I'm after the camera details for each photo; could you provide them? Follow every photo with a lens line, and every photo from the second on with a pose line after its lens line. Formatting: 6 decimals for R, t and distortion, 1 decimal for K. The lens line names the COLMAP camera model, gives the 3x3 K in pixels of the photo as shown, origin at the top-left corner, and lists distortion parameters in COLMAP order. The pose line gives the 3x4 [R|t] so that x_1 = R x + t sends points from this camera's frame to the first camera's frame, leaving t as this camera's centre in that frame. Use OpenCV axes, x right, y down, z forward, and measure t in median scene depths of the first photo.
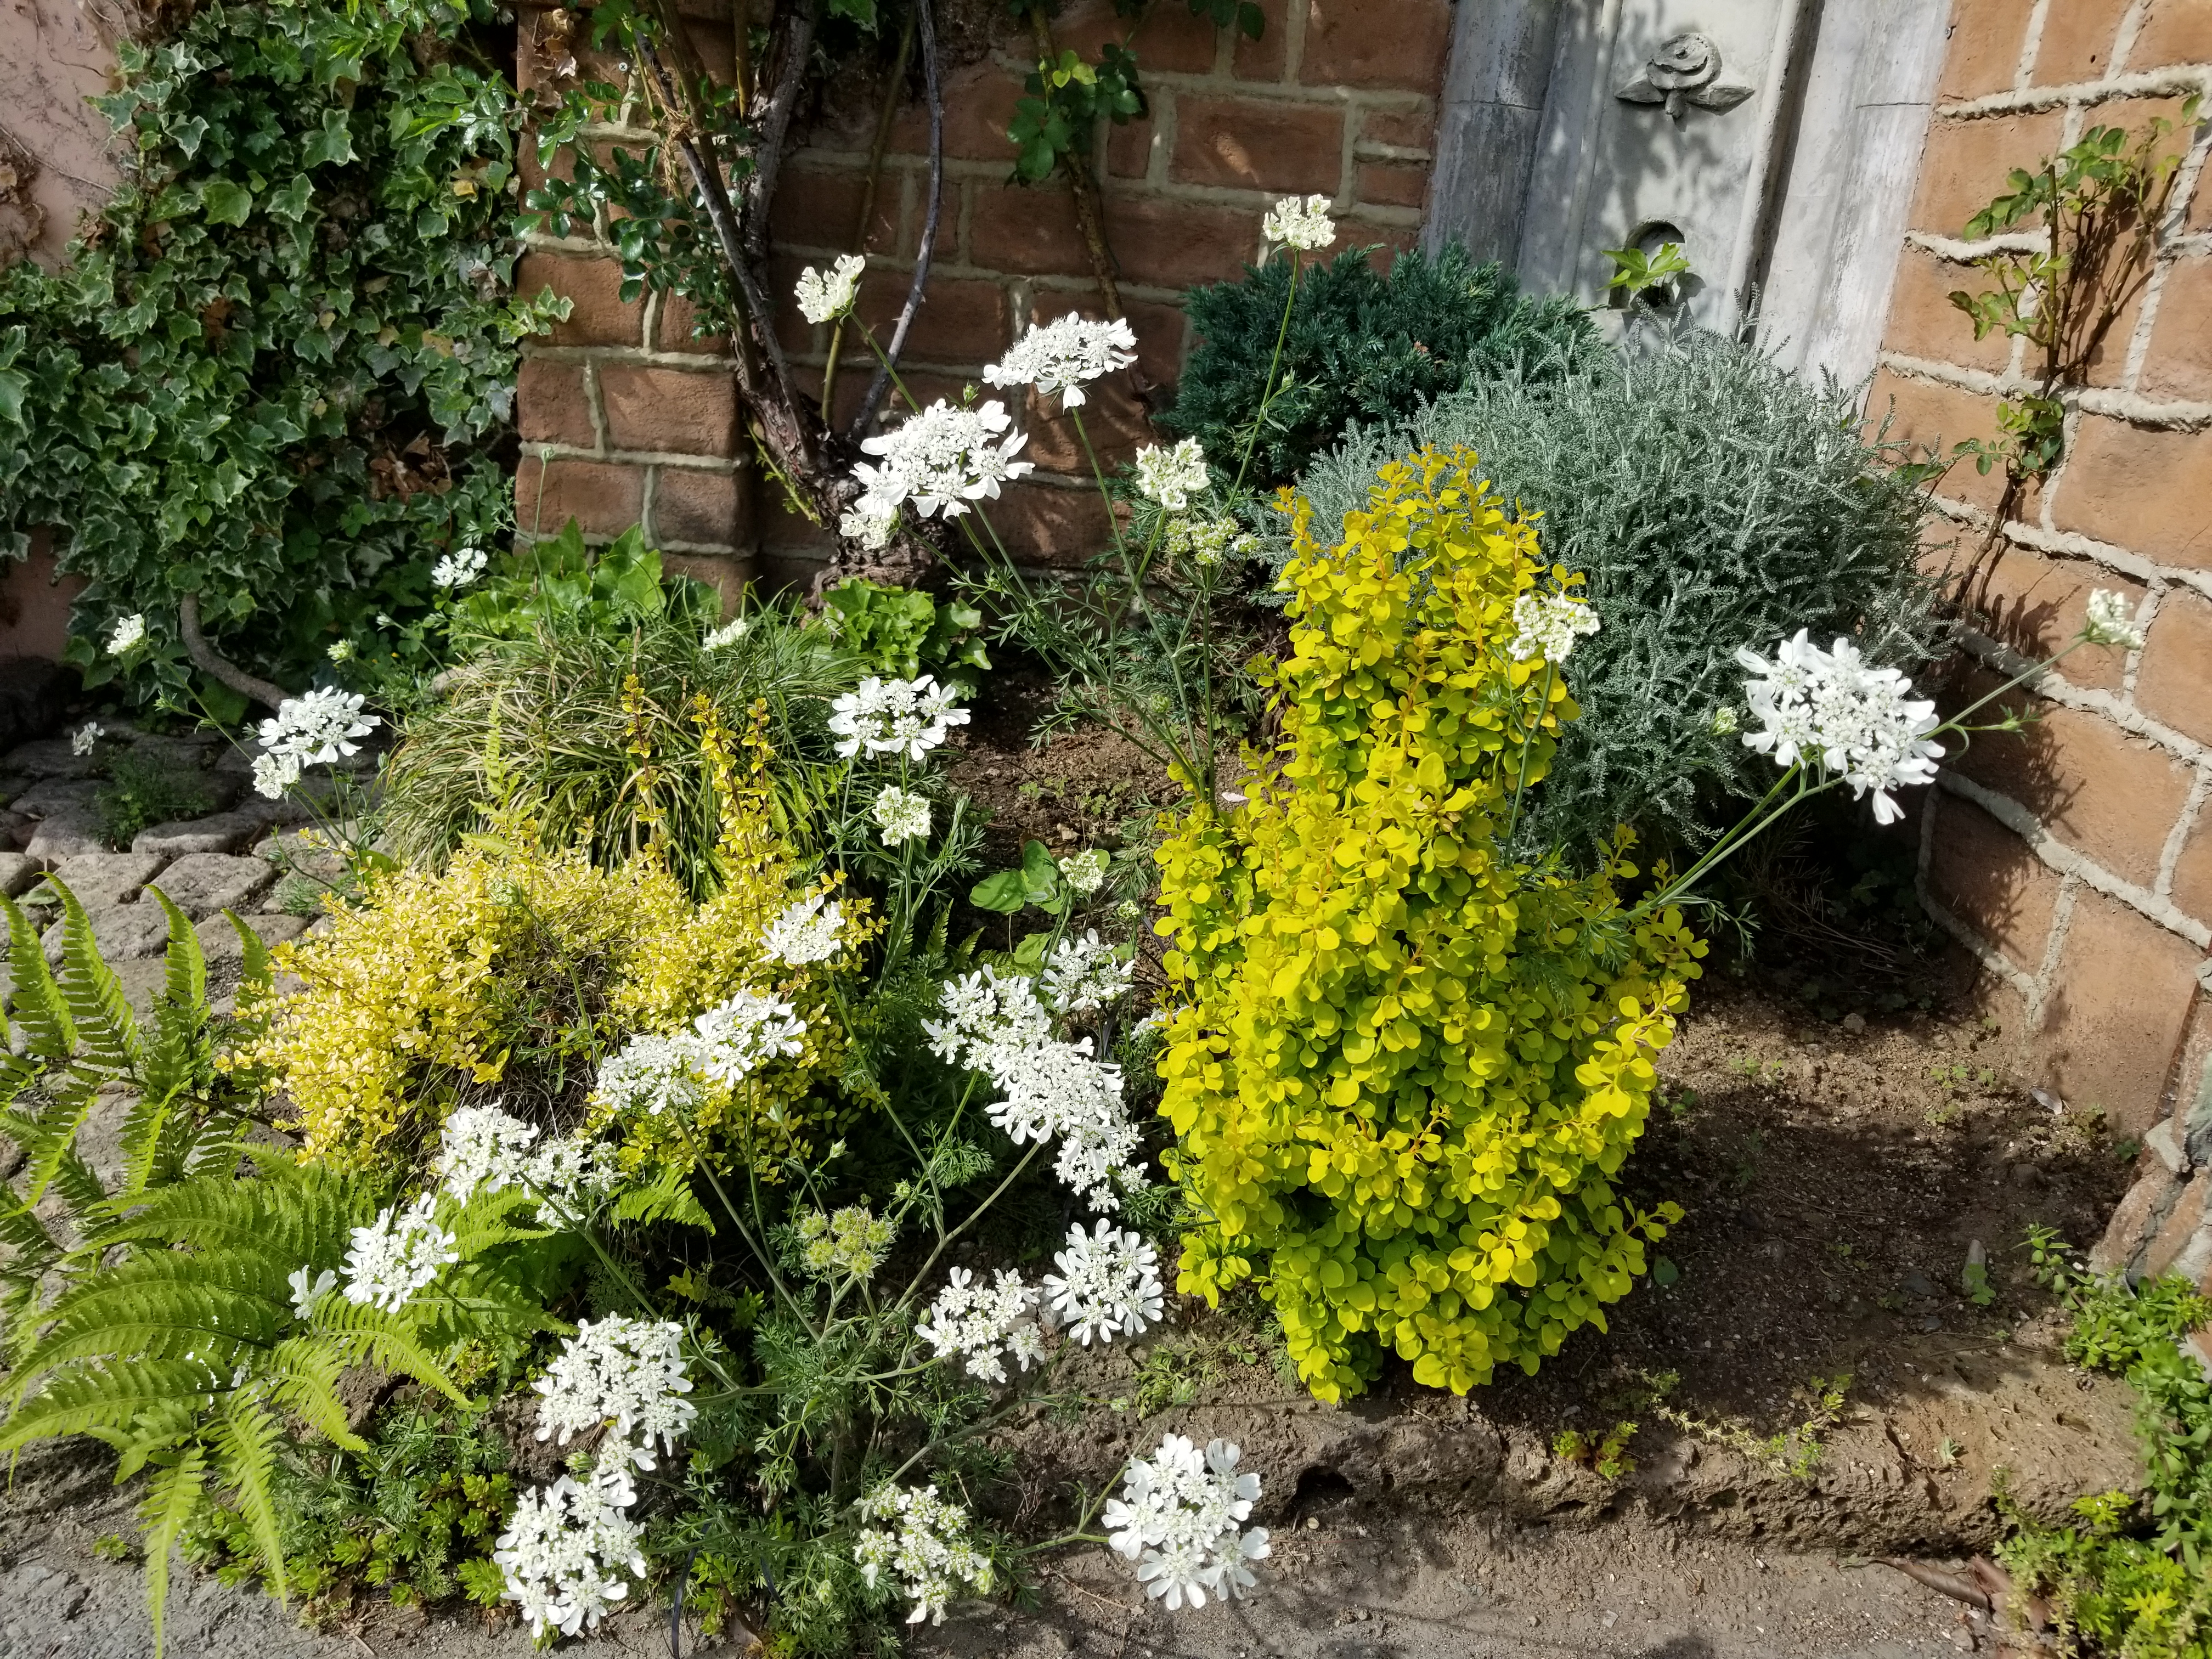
lens RADIAL K [[1872.2, 0, 1103.0], [0, 1872.2, 823.7], [0, 0, 1]] dist [0.011615, -0.010053]
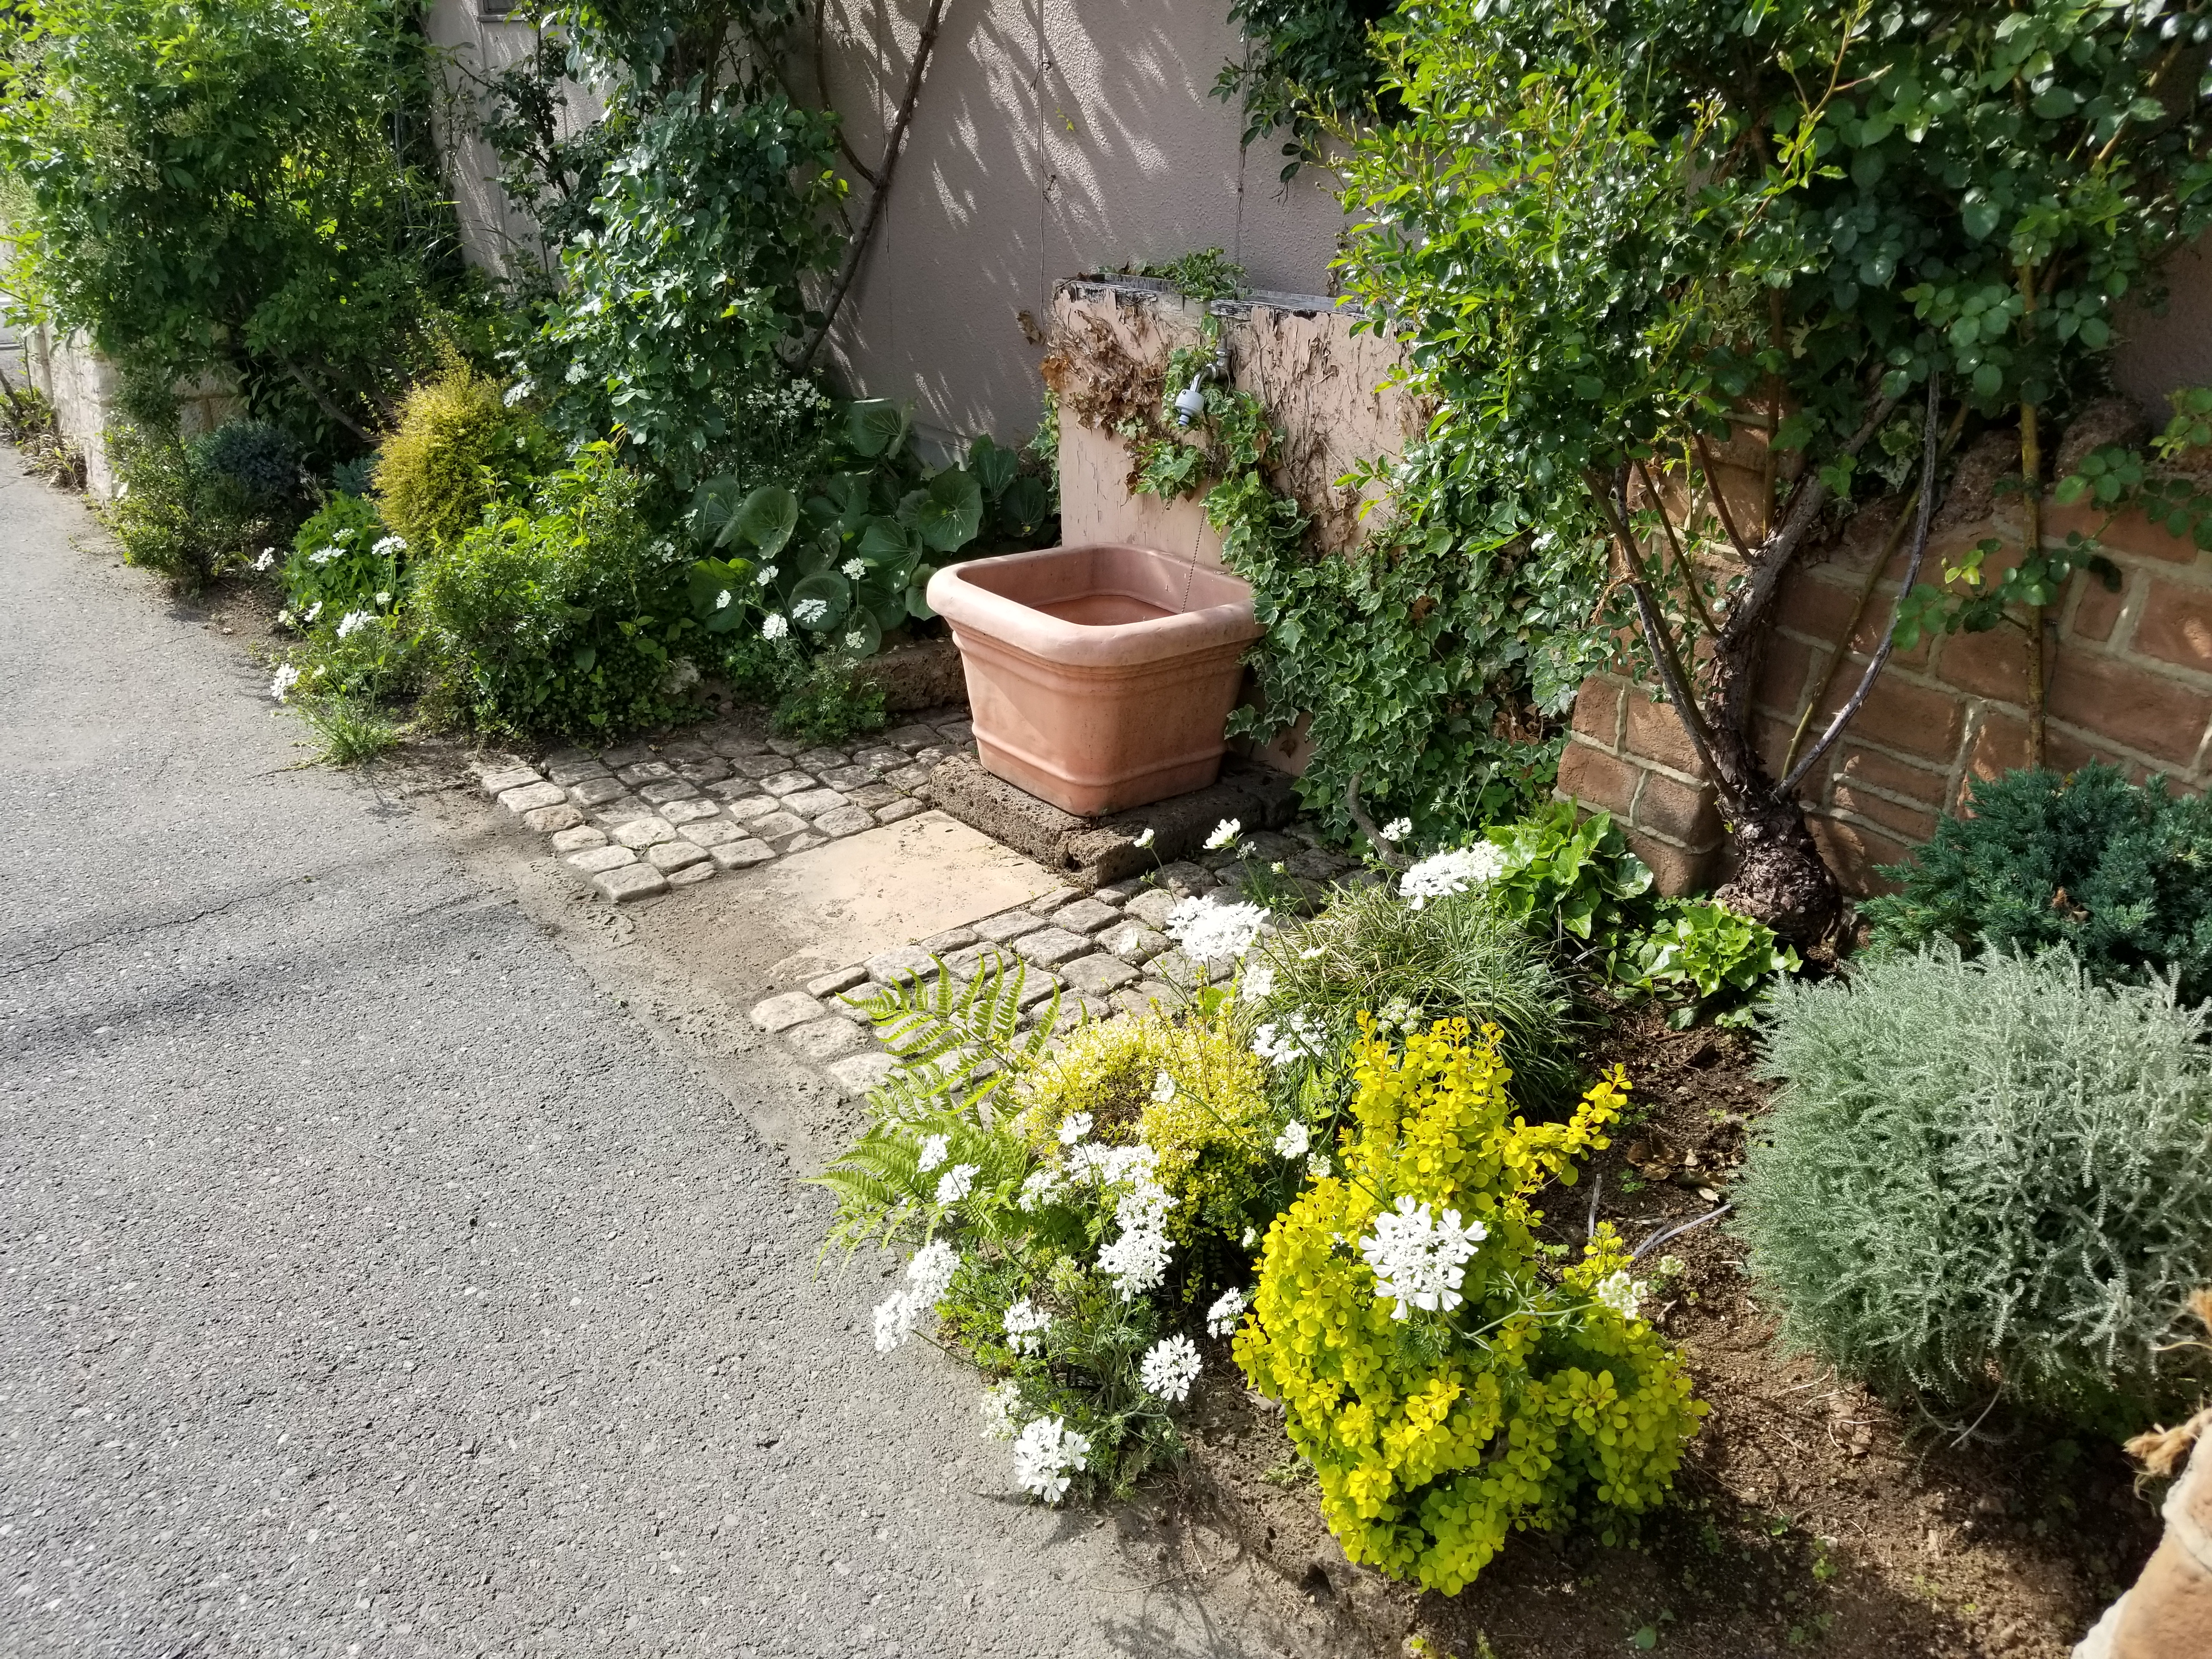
lens RADIAL K [[1872.2, 0, 1104.9], [0, 1872.2, 832.6], [0, 0, 1]] dist [0.011615, -0.010053]
pose [[0.577788, 0.302535, -0.758046, 0.575220], [-0.284995, 0.945088, 0.159958, -0.257494], [0.764813, 0.123618, 0.632281, -0.139332]]
